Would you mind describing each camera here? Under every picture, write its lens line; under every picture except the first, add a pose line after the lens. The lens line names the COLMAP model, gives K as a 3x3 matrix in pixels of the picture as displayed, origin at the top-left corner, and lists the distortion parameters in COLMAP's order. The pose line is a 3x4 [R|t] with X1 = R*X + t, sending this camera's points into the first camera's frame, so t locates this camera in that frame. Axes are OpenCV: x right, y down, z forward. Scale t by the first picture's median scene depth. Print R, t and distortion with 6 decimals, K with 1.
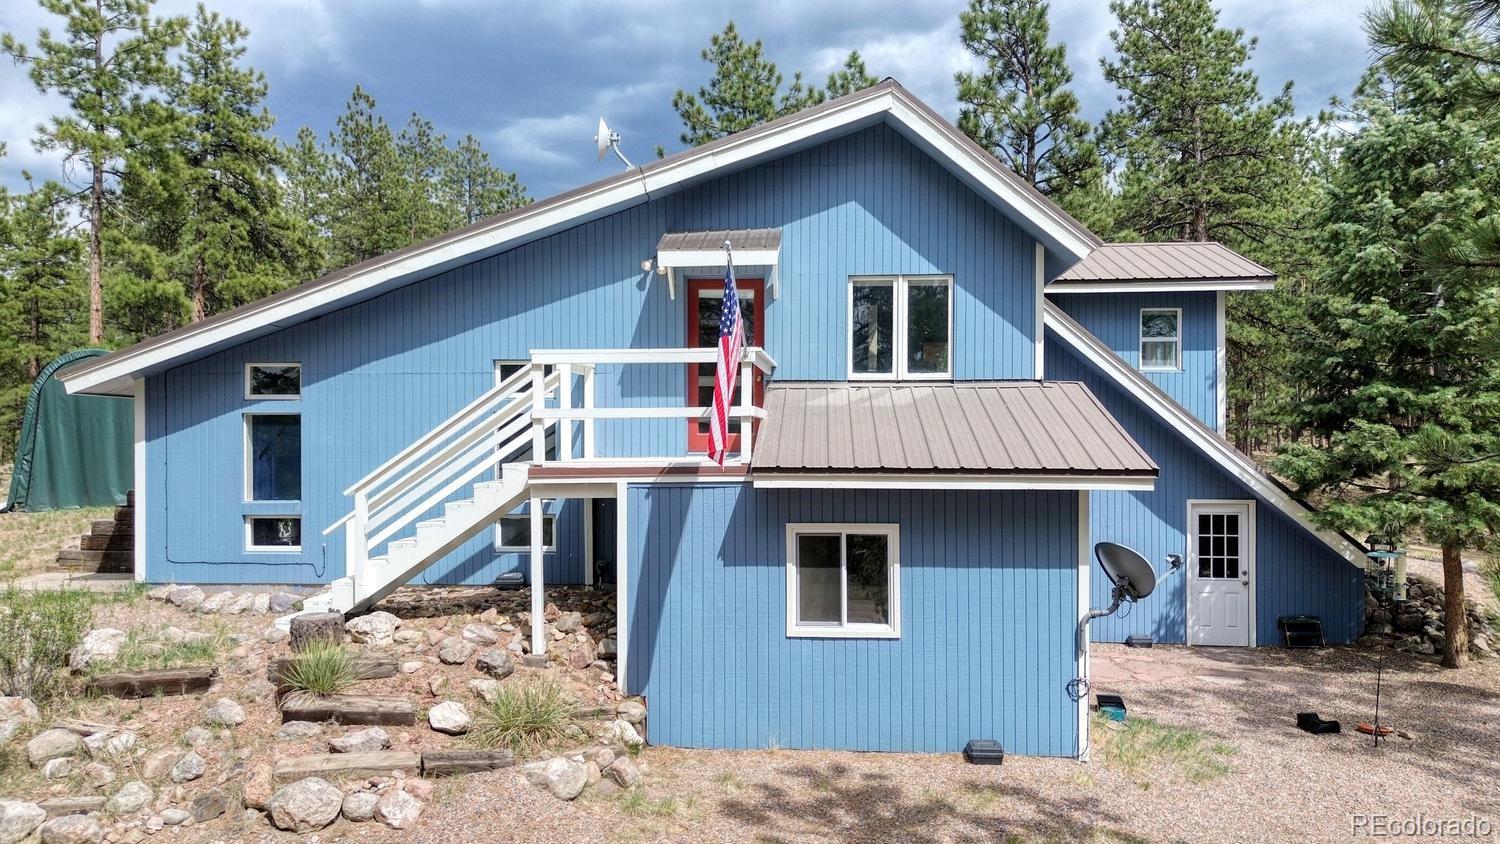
lens RADIAL K [[1052.1, 0, 750.0], [0, 1052.1, 422.0], [0, 0, 1]] dist [0.045416, -0.000288]
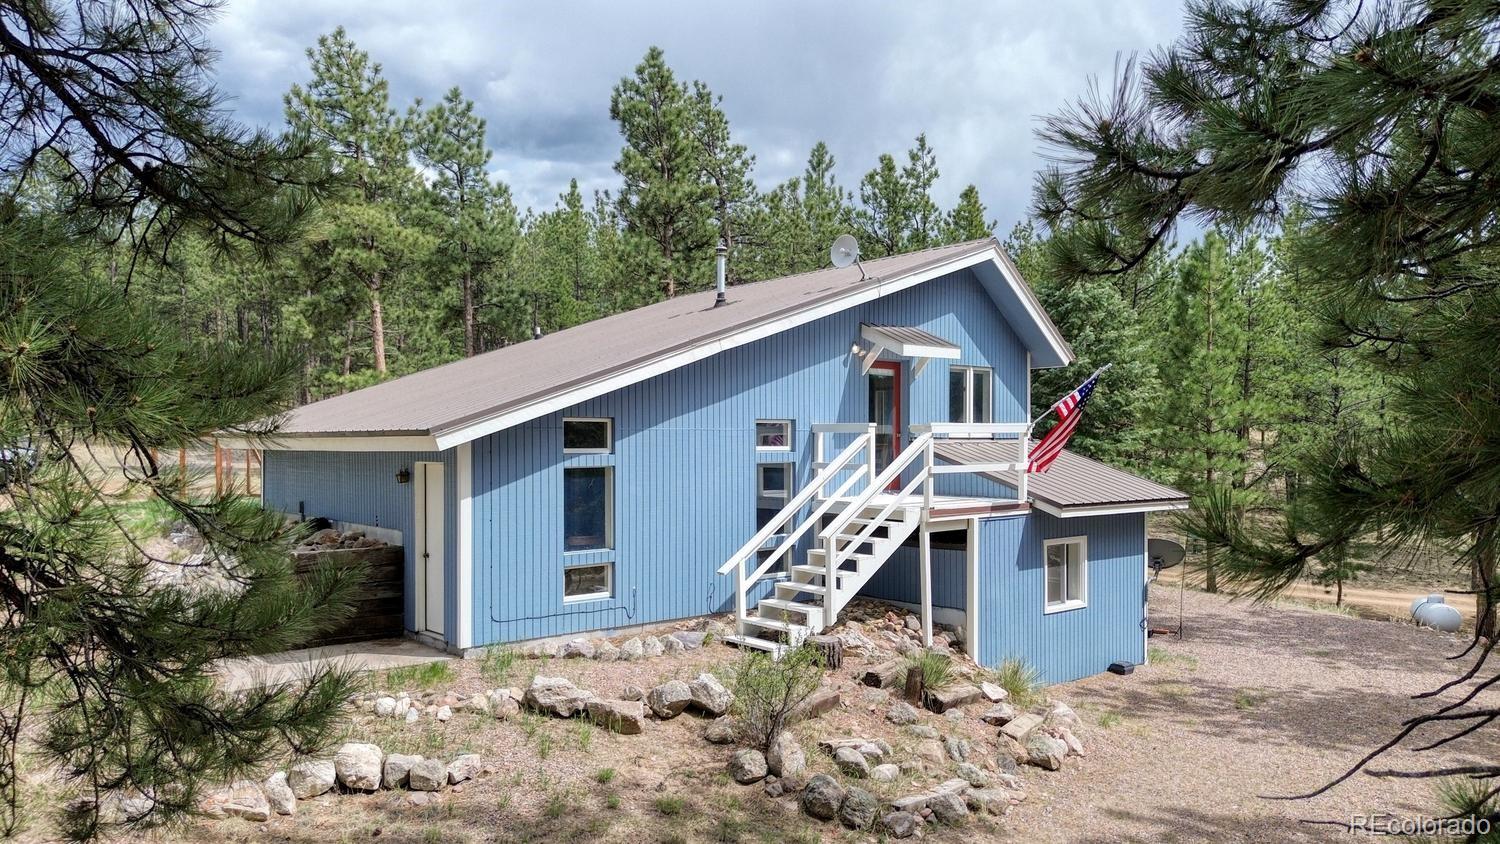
lens RADIAL K [[1071.6, 0, 750.0], [0, 1071.6, 422.0], [0, 0, 1]] dist [0.008685, -0.040653]
pose [[0.723649, 0.015808, 0.689987, -1.086315], [-0.010488, 0.999874, -0.011909, -0.041641], [-0.690088, 0.001381, 0.723724, 0.135861]]
